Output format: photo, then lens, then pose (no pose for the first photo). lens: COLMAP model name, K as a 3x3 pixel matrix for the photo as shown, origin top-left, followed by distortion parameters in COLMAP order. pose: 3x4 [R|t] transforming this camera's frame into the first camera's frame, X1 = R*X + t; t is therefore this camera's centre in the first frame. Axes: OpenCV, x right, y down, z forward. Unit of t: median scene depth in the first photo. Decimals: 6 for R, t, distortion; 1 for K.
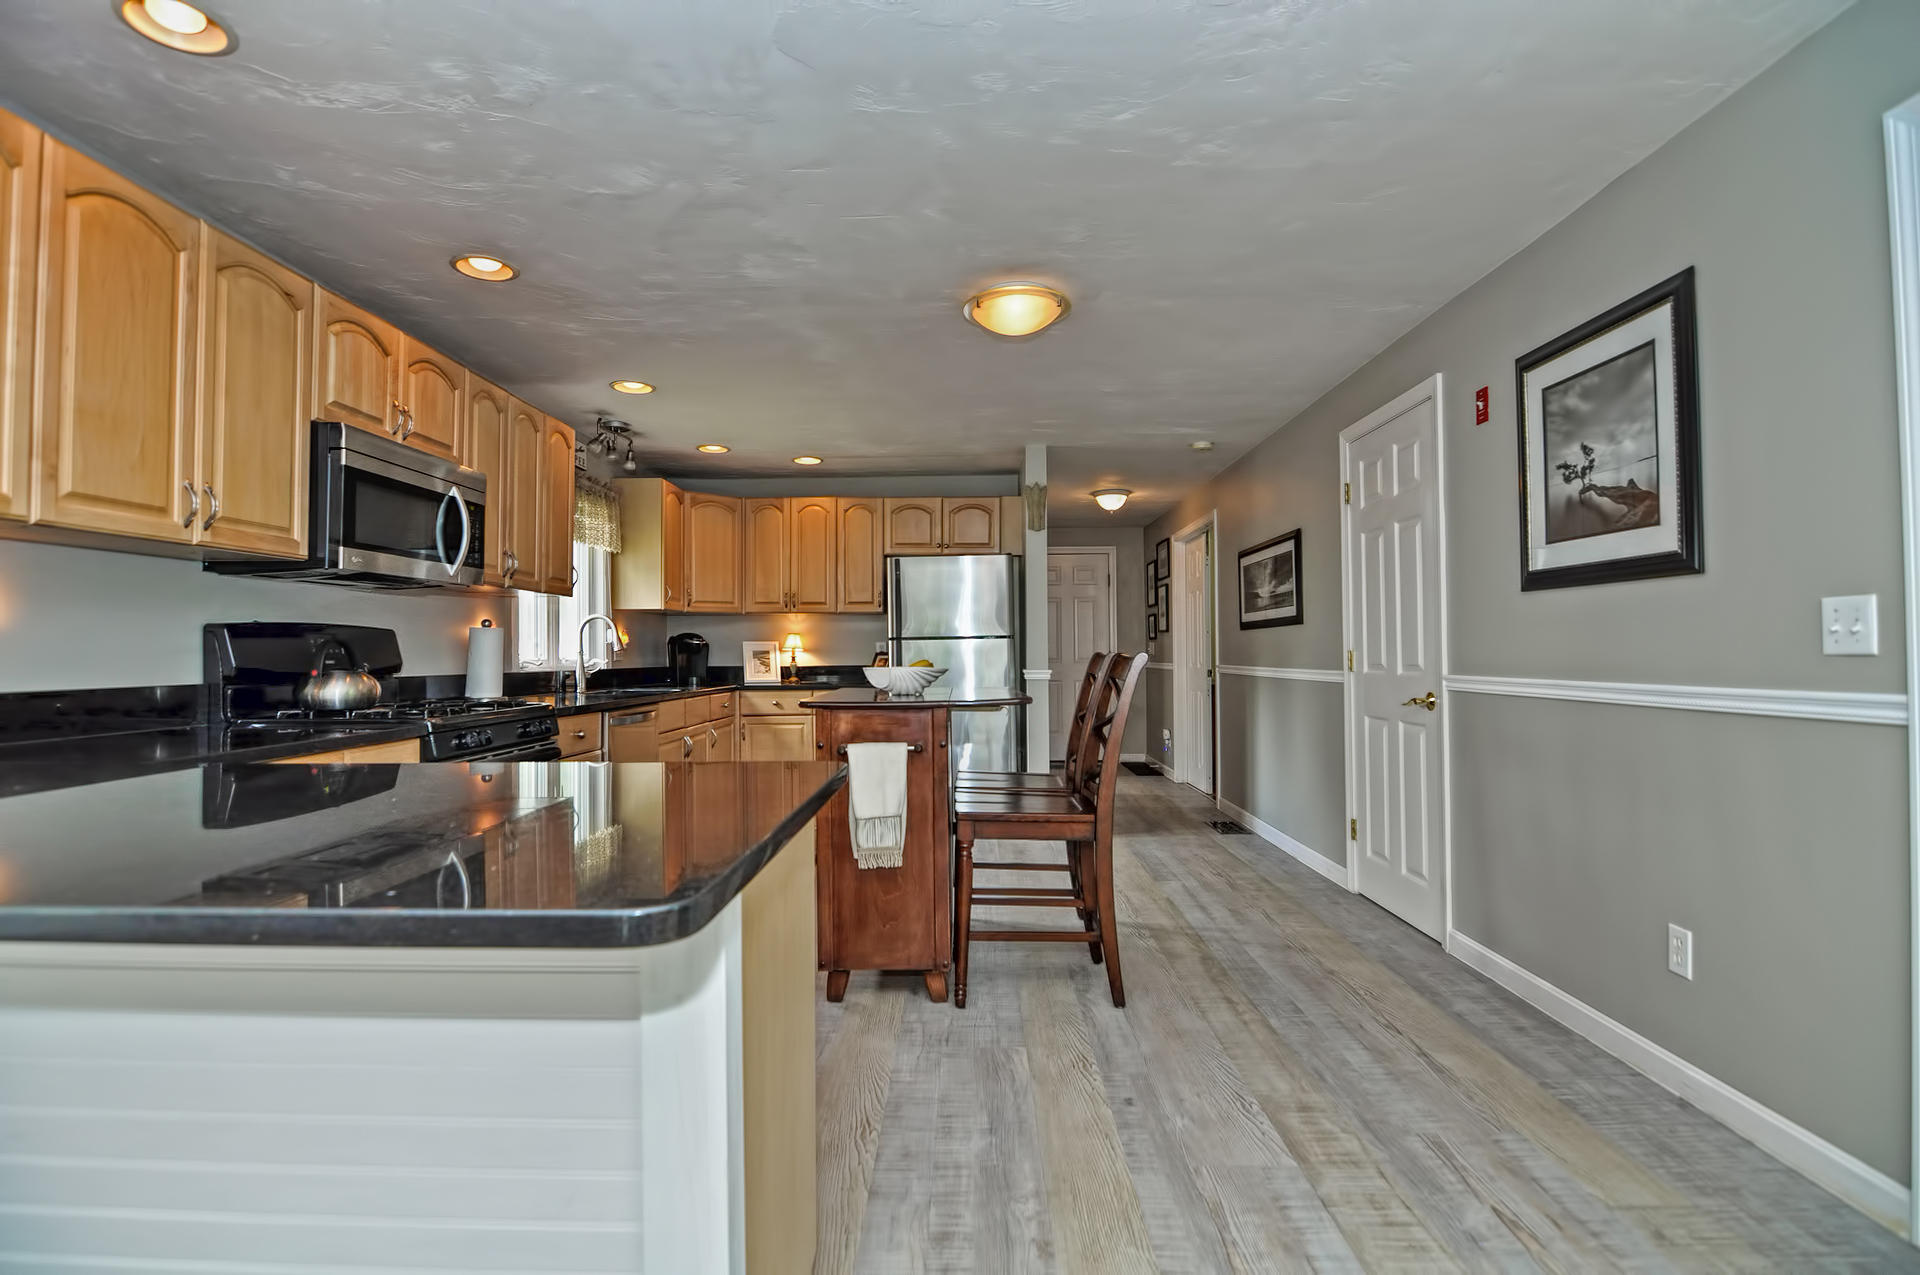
lens RADIAL K [[954.2, 0, 934.3], [0, 954.2, 635.0], [0, 0, 1]] dist [-0.008186, -0.005803]
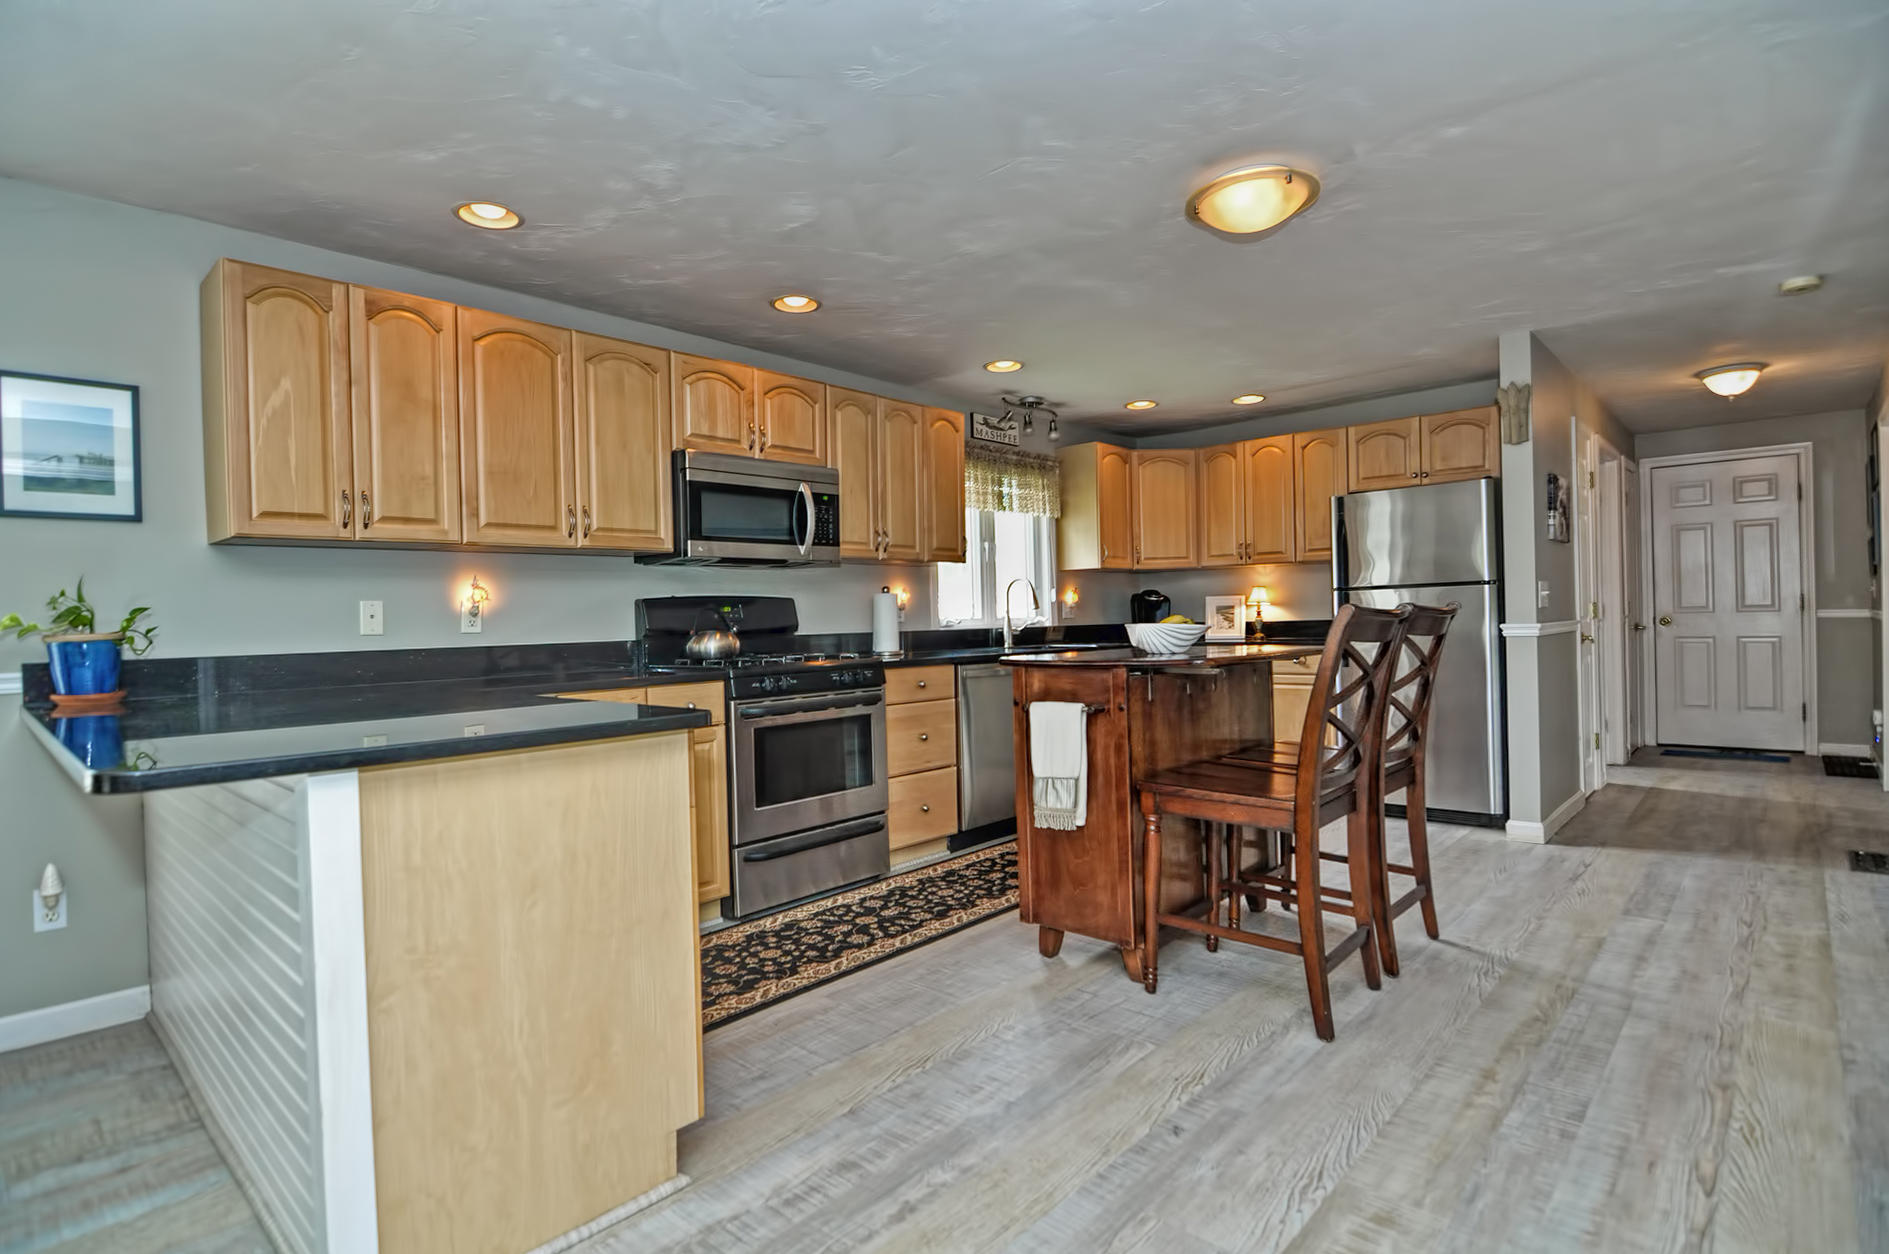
lens RADIAL K [[938.8, 0, 896.7], [0, 938.8, 627.5], [0, 0, 1]] dist [-0.008186, -0.005803]
pose [[0.741286, -0.005397, -0.671168, 0.415859], [0.032102, 0.999108, 0.027421, 0.004020], [0.670421, -0.041873, 0.740798, 0.159434]]
